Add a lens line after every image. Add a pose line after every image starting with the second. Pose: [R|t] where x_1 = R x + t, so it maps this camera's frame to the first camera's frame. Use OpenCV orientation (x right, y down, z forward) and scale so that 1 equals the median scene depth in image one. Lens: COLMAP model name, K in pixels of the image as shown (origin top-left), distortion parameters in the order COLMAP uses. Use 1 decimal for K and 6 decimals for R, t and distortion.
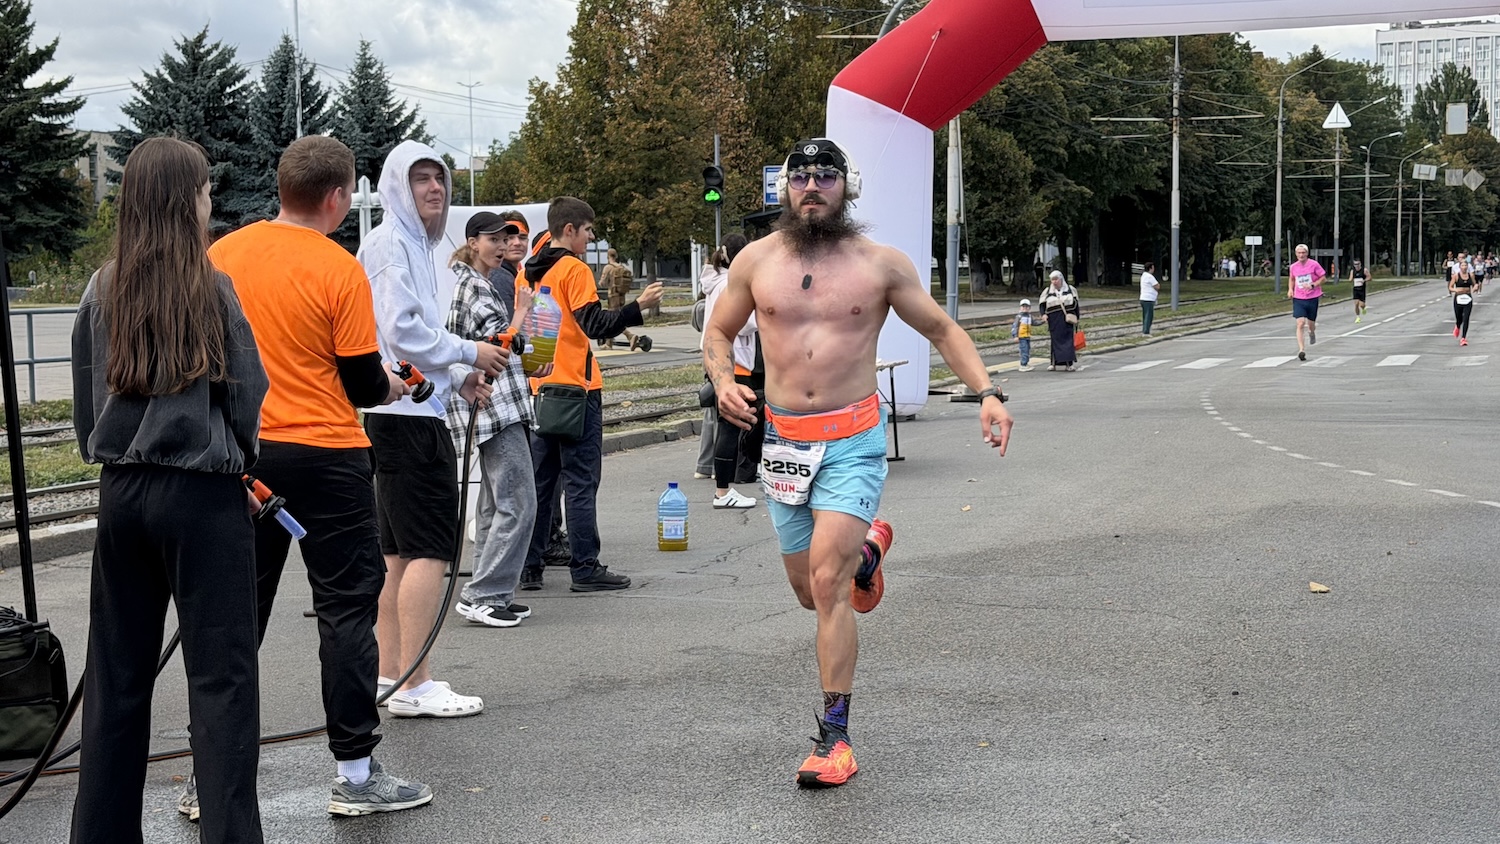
lens RADIAL K [[2637.4, 0, 723.7], [0, 2637.4, 463.6], [0, 0, 1]] dist [0.144481, 0.000000]
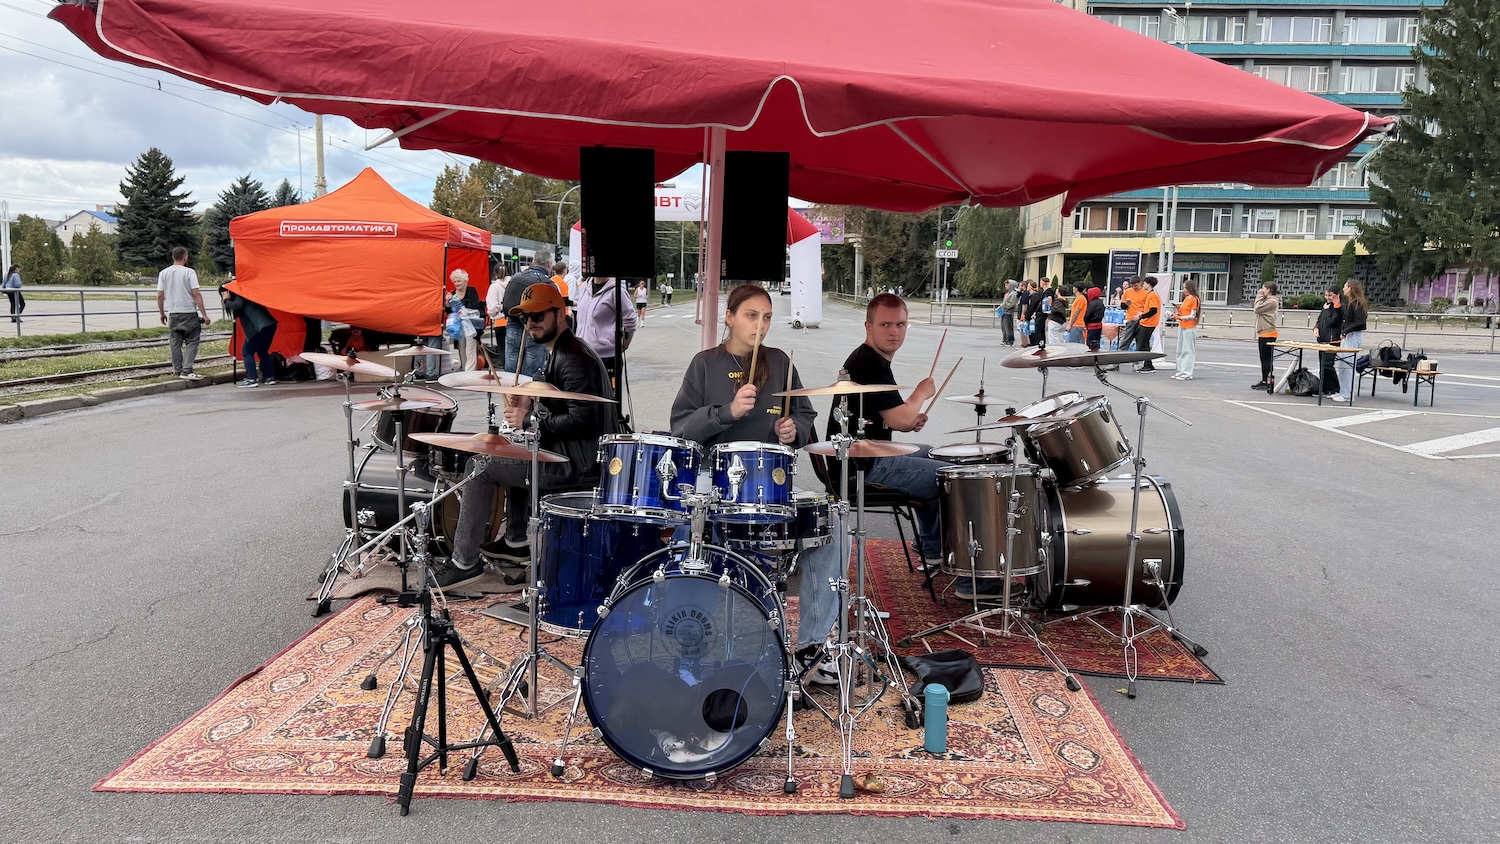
lens RADIAL K [[1058.4, 0, 724.5], [0, 1058.4, 451.6], [0, 0, 1]] dist [0.051202, -0.021475]
pose [[0.968360, -0.013138, 0.249211, -0.044801], [-0.007746, 0.996550, 0.082633, 0.011752], [-0.249437, -0.081949, 0.964917, -0.158113]]
